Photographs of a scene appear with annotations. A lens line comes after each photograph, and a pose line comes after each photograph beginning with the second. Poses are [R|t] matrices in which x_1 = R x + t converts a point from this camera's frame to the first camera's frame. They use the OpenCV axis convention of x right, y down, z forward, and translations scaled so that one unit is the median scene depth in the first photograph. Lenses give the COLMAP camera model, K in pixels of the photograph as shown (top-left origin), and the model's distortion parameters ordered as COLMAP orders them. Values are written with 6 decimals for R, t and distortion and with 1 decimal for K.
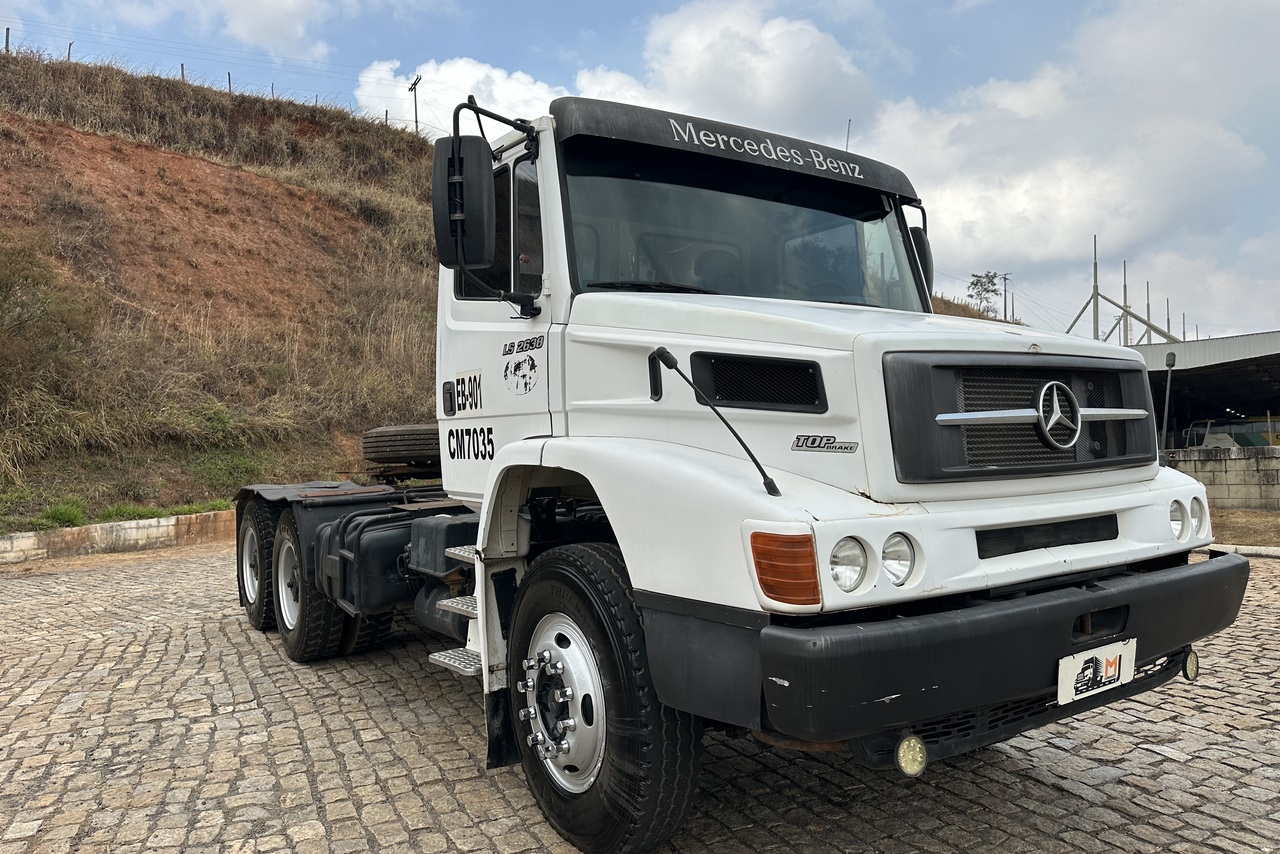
lens RADIAL K [[932.3, 0, 635.0], [0, 932.3, 437.2], [0, 0, 1]] dist [0.088960, -0.182104]
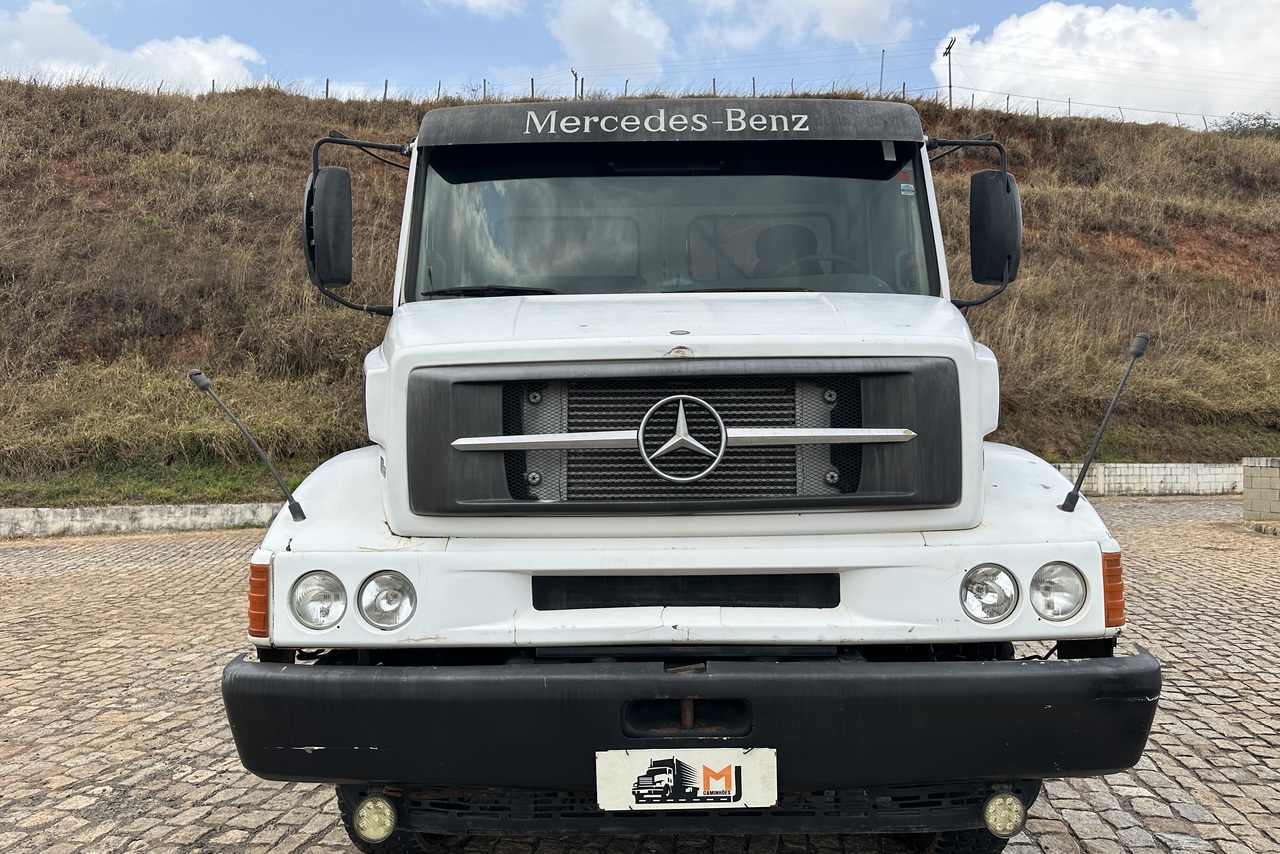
lens RADIAL K [[907.9, 0, 640.0], [0, 907.9, 427.0], [0, 0, 1]] dist [0.065445, -0.093645]
pose [[0.815971, 0.019865, -0.577752, 0.860267], [-0.005712, 0.999638, 0.026303, -0.052583], [0.578065, -0.018163, 0.815788, 0.376215]]
